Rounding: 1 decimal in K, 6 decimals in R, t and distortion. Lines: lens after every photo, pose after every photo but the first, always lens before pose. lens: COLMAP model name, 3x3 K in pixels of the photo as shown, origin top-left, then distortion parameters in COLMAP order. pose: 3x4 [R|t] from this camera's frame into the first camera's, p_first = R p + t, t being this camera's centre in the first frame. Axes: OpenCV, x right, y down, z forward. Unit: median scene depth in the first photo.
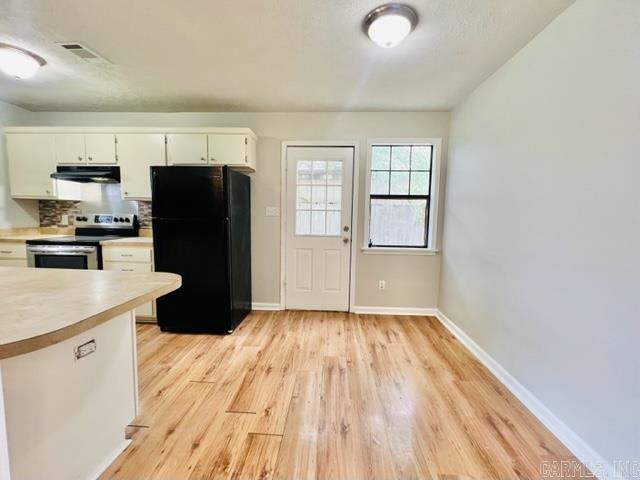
lens RADIAL K [[281.5, 0, 319.2], [0, 281.5, 239.5], [0, 0, 1]] dist [0.001580, 0.000641]
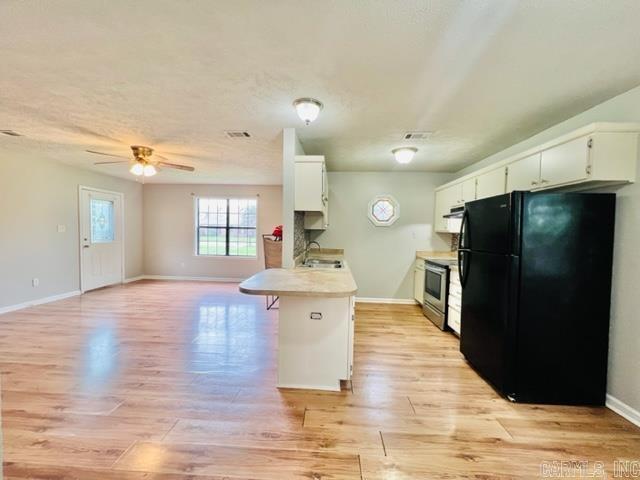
lens RADIAL K [[255.2, 0, 319.9], [0, 255.2, 241.1], [0, 0, 1]] dist [-0.000428, -0.000140]
pose [[0.002745, 0.022593, -0.999741, 0.342259], [-0.109046, 0.993790, 0.022159, -0.060282], [0.994033, 0.108957, 0.005191, 0.373307]]
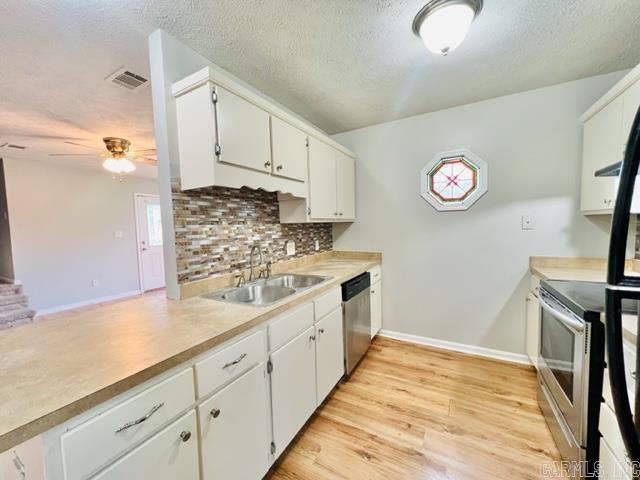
lens RADIAL K [[255.2, 0, 319.4], [0, 255.2, 241.7], [0, 0, 1]] dist [-0.000428, -0.000140]
pose [[-0.441453, 0.048081, -0.895995, -0.240671], [-0.060727, 0.994673, 0.083297, -0.097036], [0.895227, 0.091183, -0.436181, 0.723583]]
